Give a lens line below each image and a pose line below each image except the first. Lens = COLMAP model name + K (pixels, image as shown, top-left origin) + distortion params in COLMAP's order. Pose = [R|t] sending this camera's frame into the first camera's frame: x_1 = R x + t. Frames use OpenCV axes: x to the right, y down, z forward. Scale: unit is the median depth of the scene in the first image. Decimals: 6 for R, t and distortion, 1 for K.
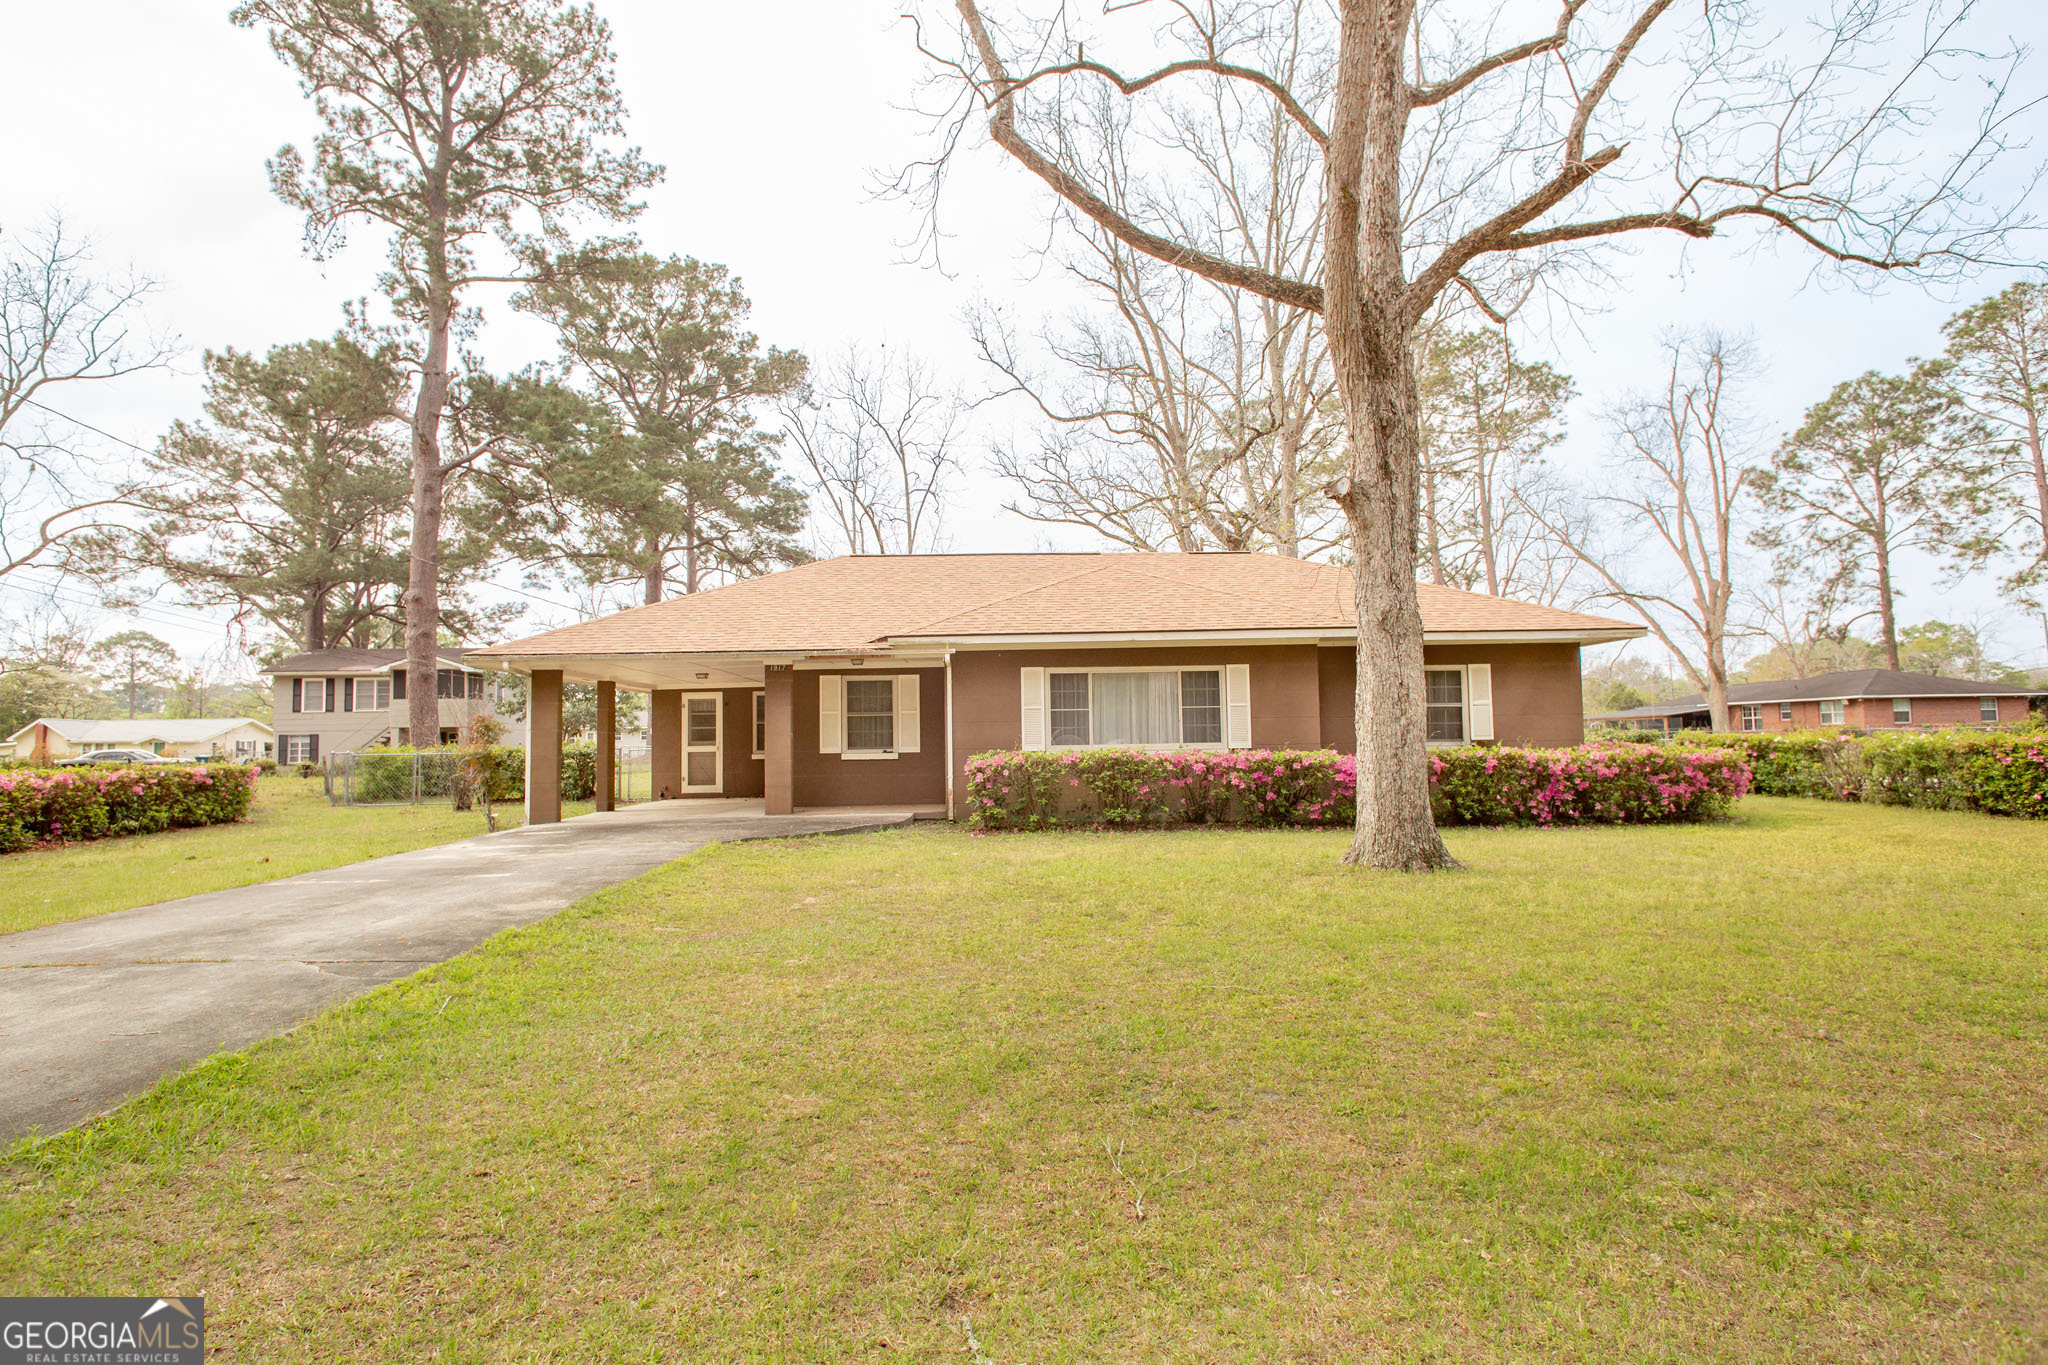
lens RADIAL K [[1190.4, 0, 1039.2], [0, 1190.4, 751.3], [0, 0, 1]] dist [0.017372, -0.007271]
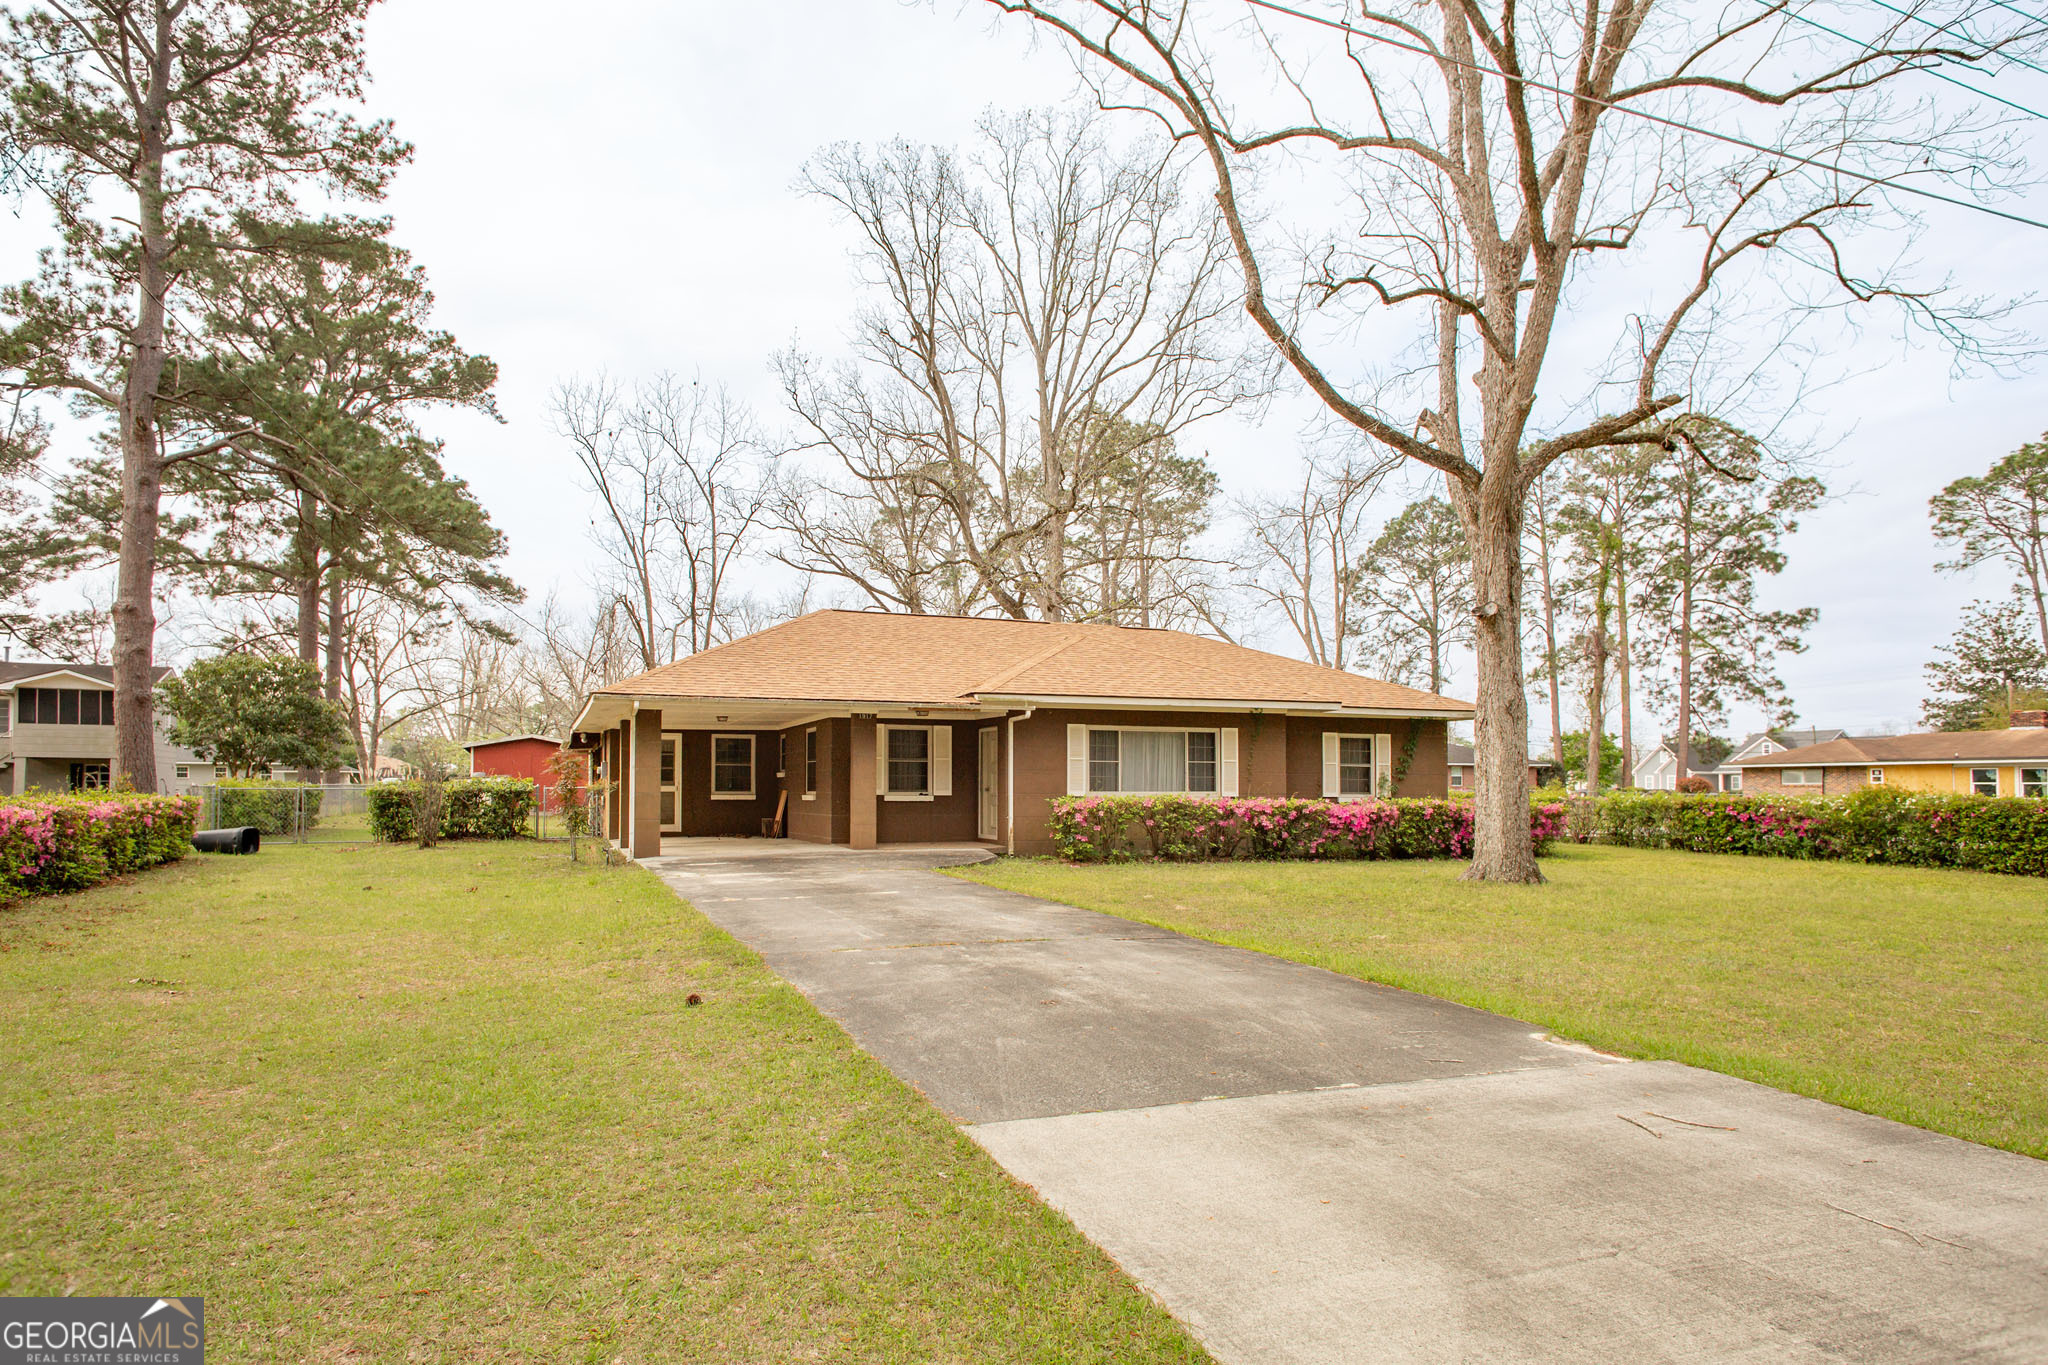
lens RADIAL K [[1190.4, 0, 1012.0], [0, 1190.4, 861.7], [0, 0, 1]] dist [0.017372, -0.007271]
pose [[0.944116, -0.001396, 0.329609, -0.403275], [-0.015436, 0.998707, 0.048445, 0.007465], [-0.329251, -0.050826, 0.942874, -0.080644]]
